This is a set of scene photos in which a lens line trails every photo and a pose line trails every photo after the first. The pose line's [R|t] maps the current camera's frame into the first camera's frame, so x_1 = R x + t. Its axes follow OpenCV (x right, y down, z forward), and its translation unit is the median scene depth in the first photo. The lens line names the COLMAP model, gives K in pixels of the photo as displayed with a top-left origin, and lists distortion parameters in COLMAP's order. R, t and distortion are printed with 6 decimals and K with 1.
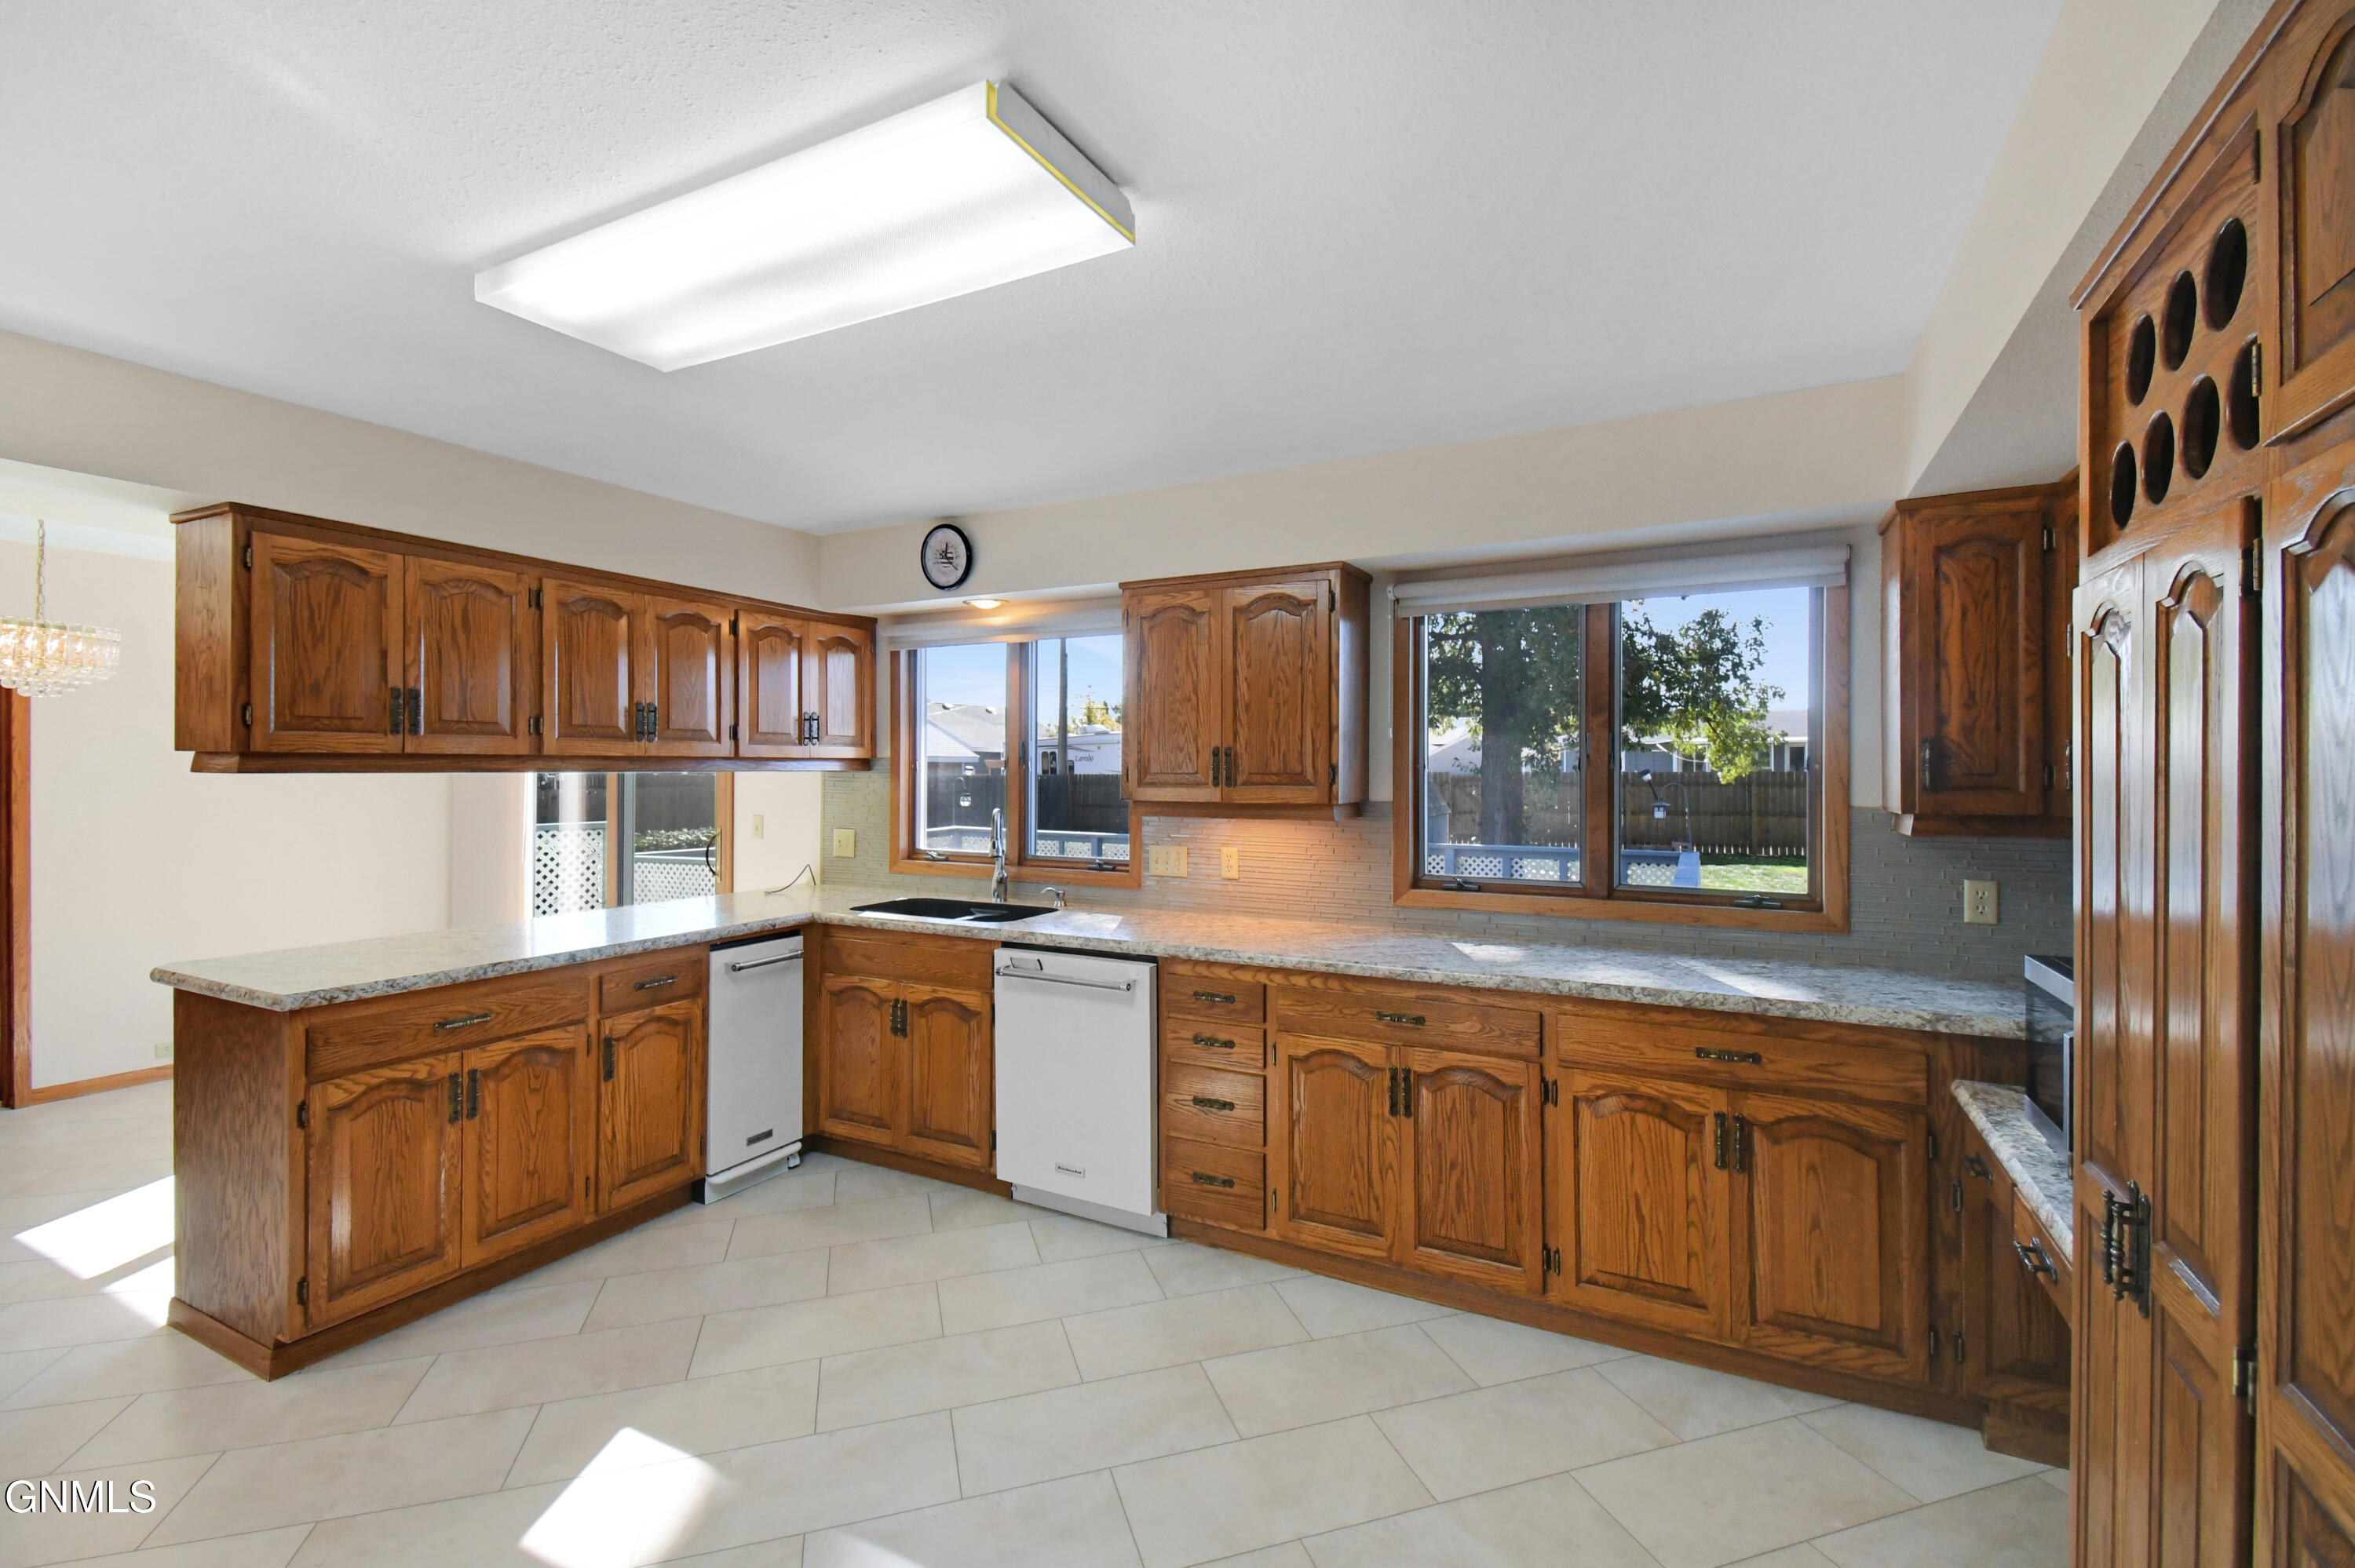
lens RADIAL K [[1028.7, 0, 1188.0], [0, 1028.7, 770.8], [0, 0, 1]] dist [0.023479, -0.009056]
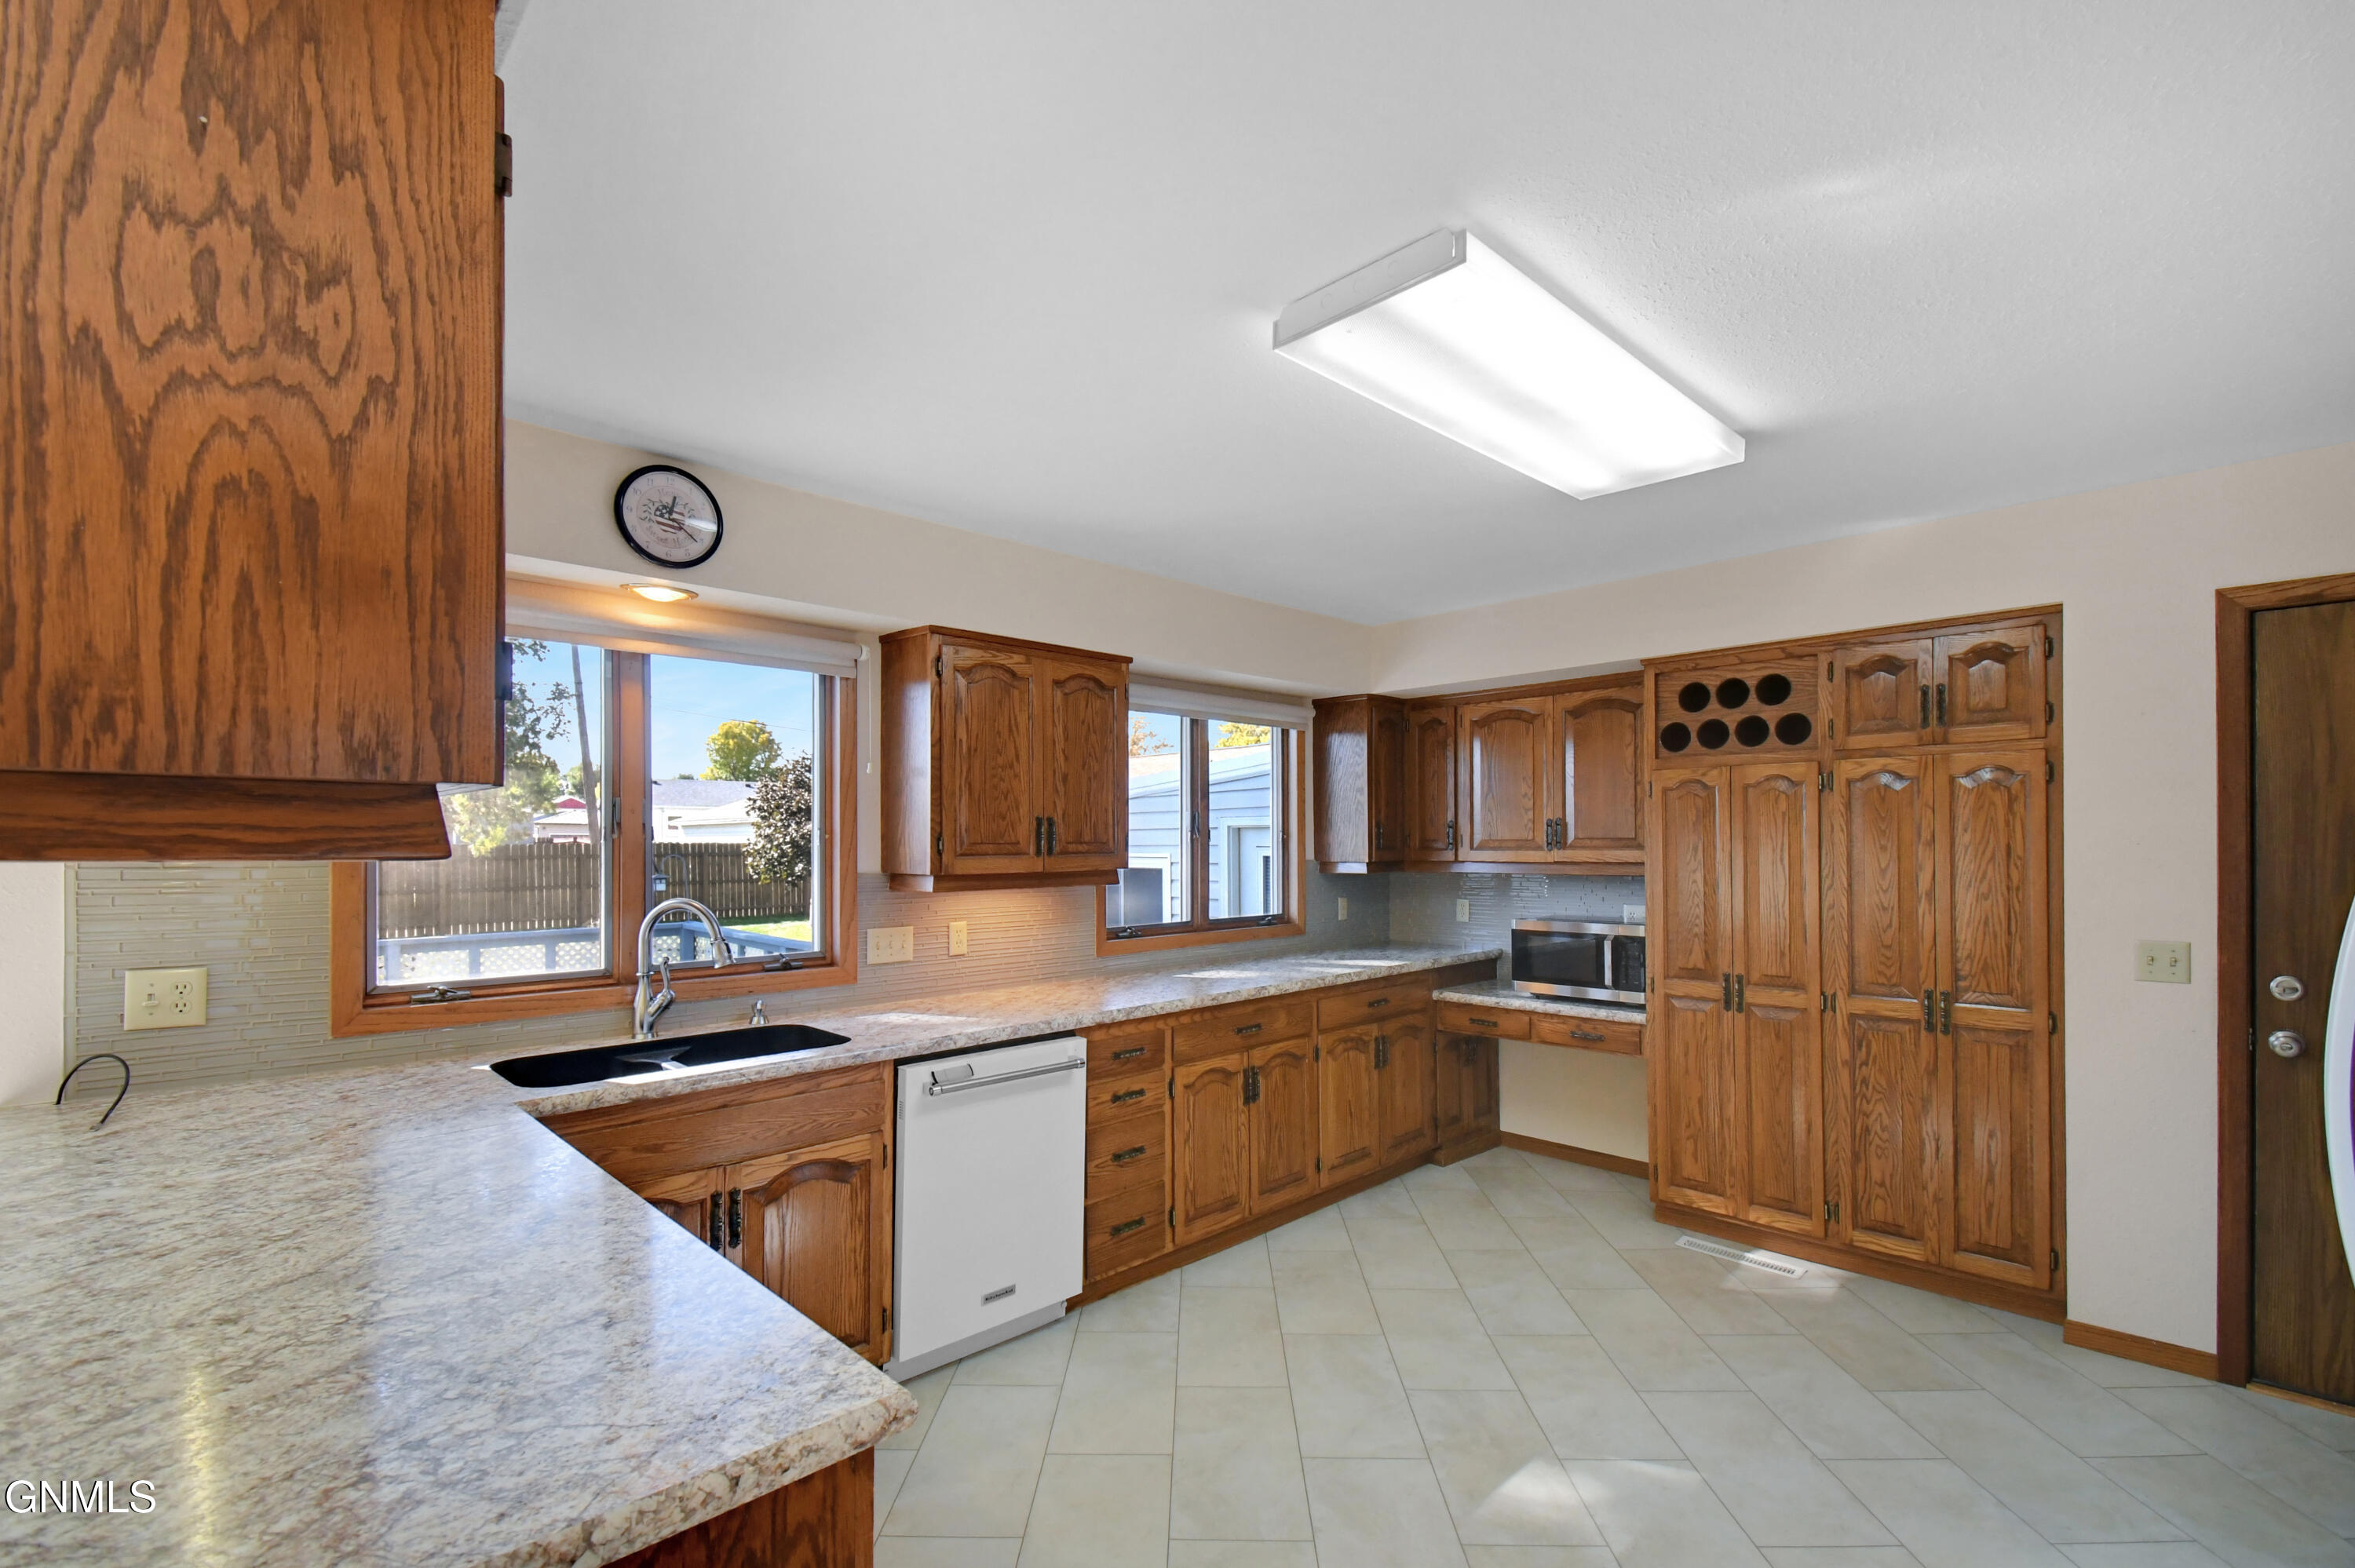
lens RADIAL K [[1028.7, 0, 1197.9], [0, 1028.7, 840.1], [0, 0, 1]] dist [0.023479, -0.009056]
pose [[0.305950, -0.004664, 0.952036, -0.945339], [0.006331, 0.999976, 0.002864, -0.002407], [-0.952026, 0.005151, 0.305973, 0.595382]]
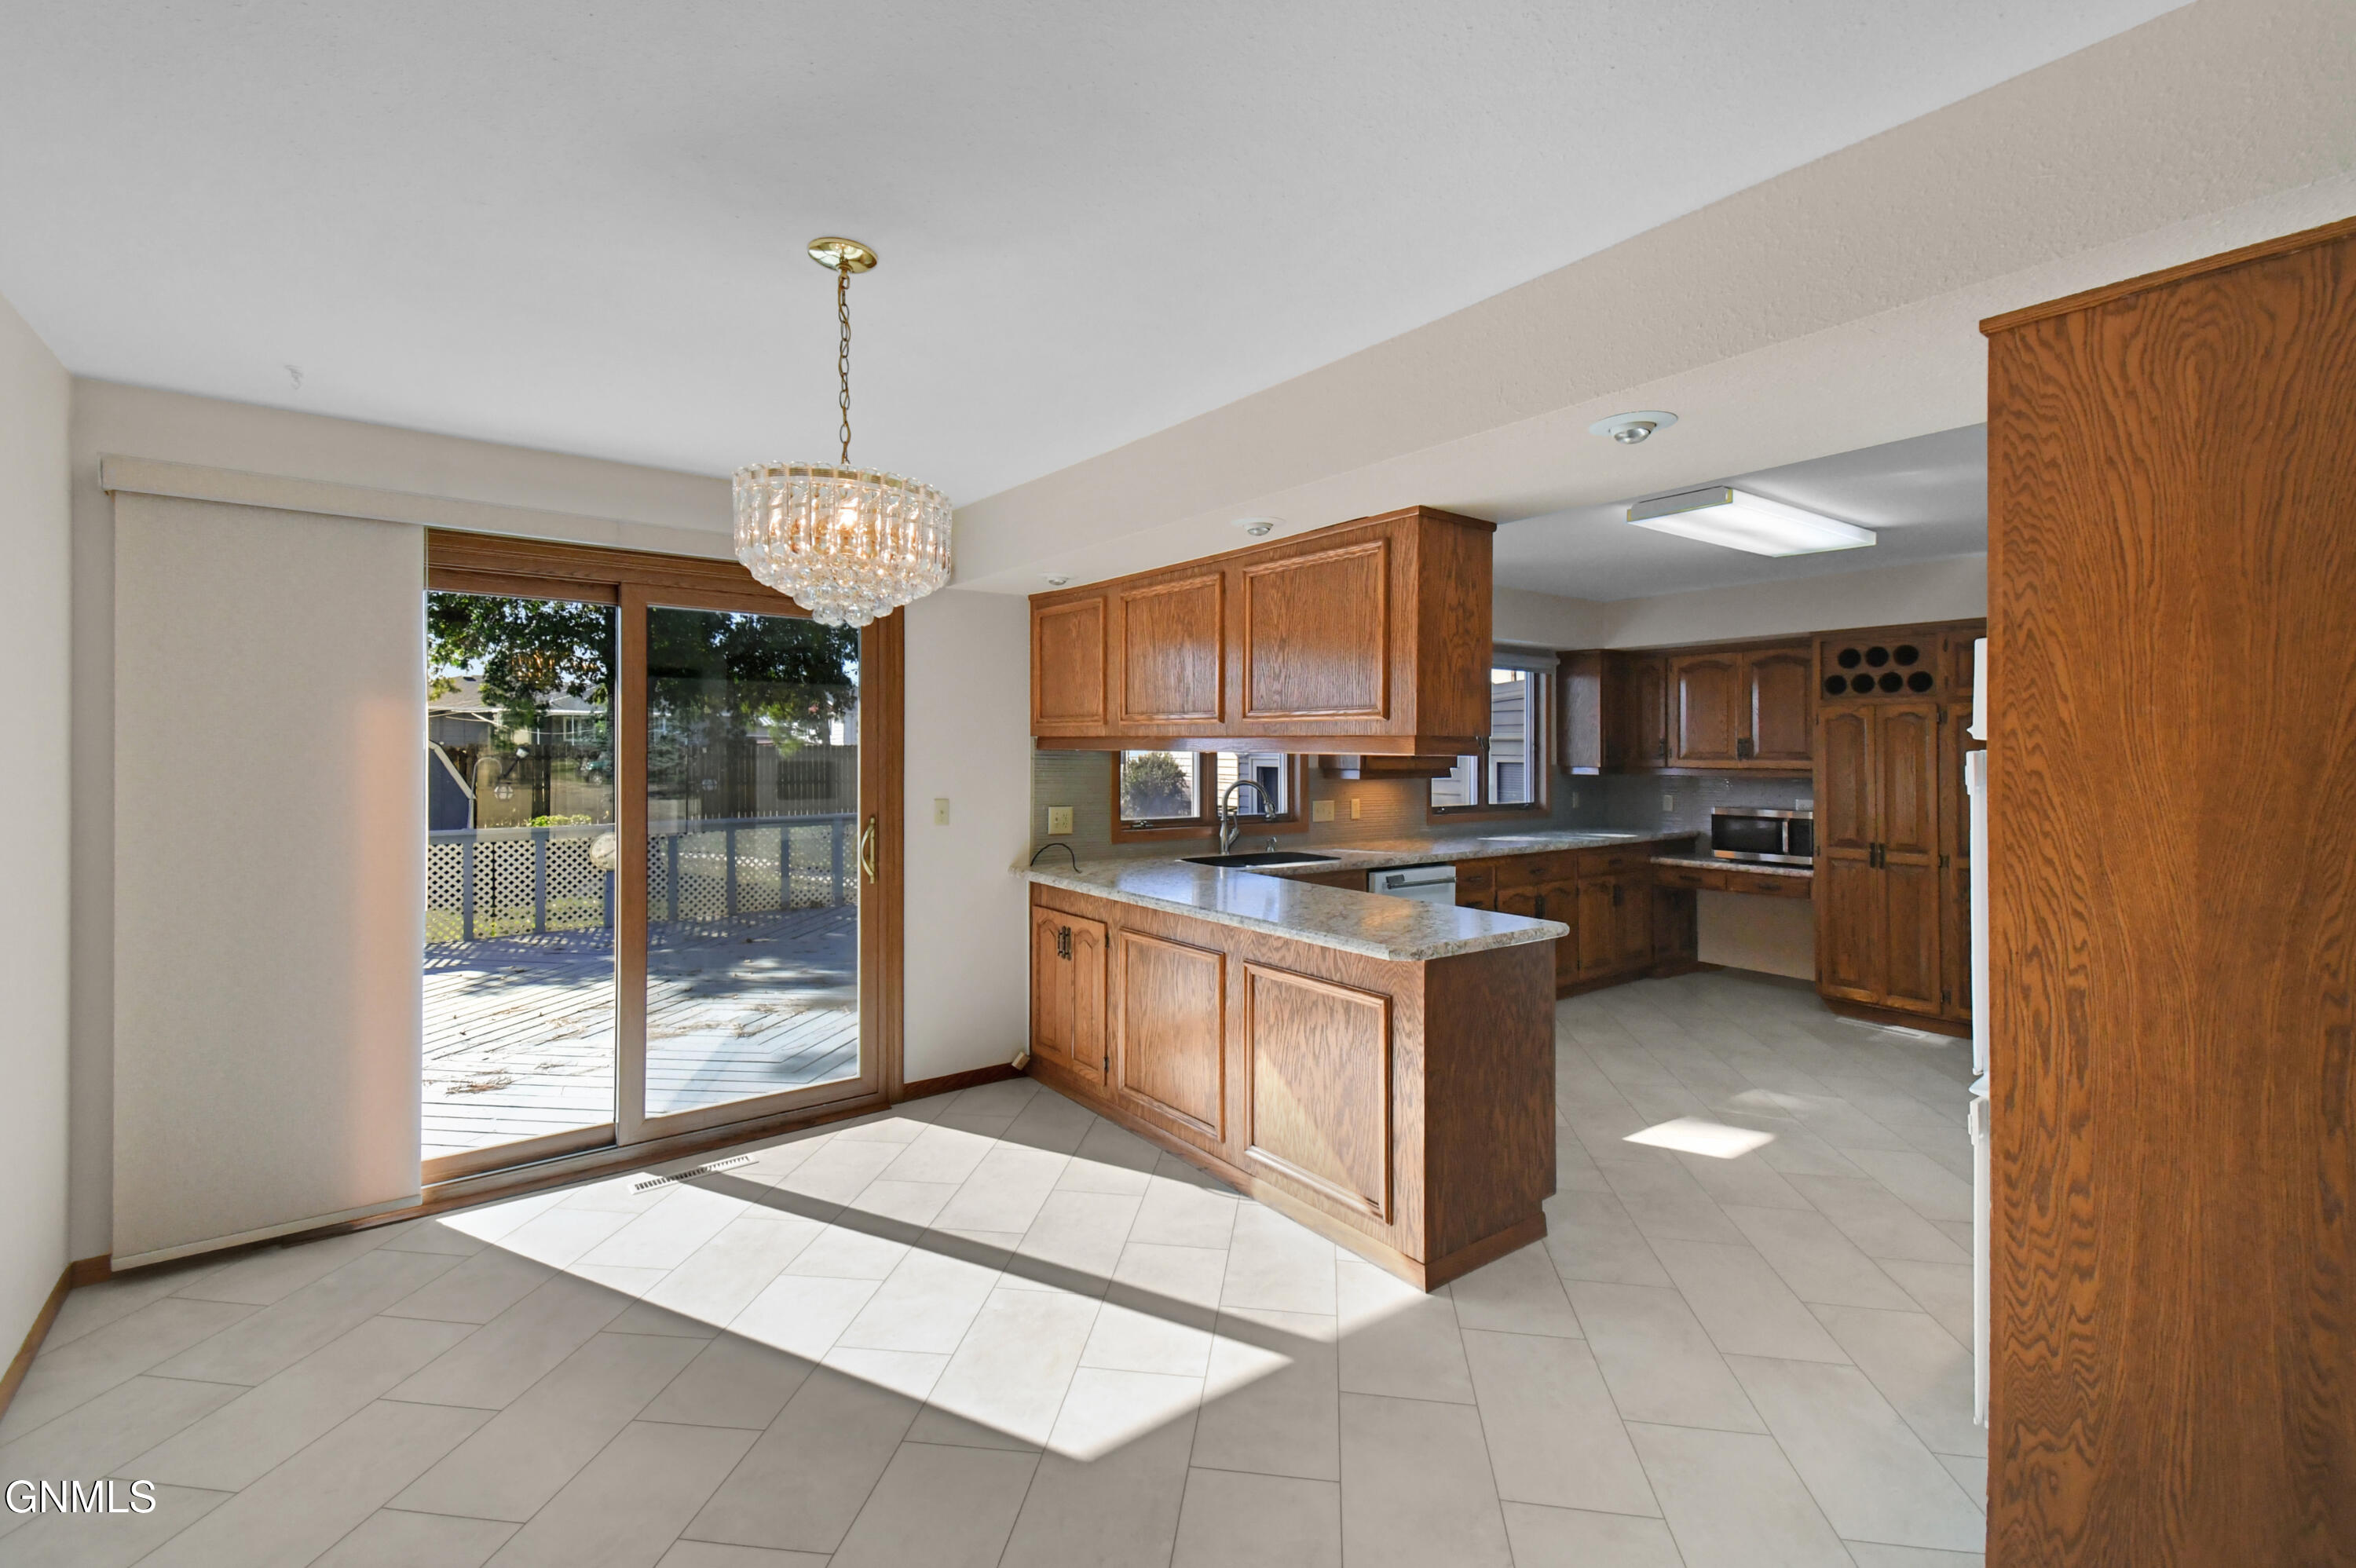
lens RADIAL K [[1029.2, 0, 1155.0], [0, 1029.2, 734.6], [0, 0, 1]] dist [0.023479, -0.009056]
pose [[0.445038, 0.009595, 0.895460, -1.777182], [-0.003268, 0.999953, -0.009091, -0.008796], [-0.895506, 0.001120, 0.445049, 0.691175]]
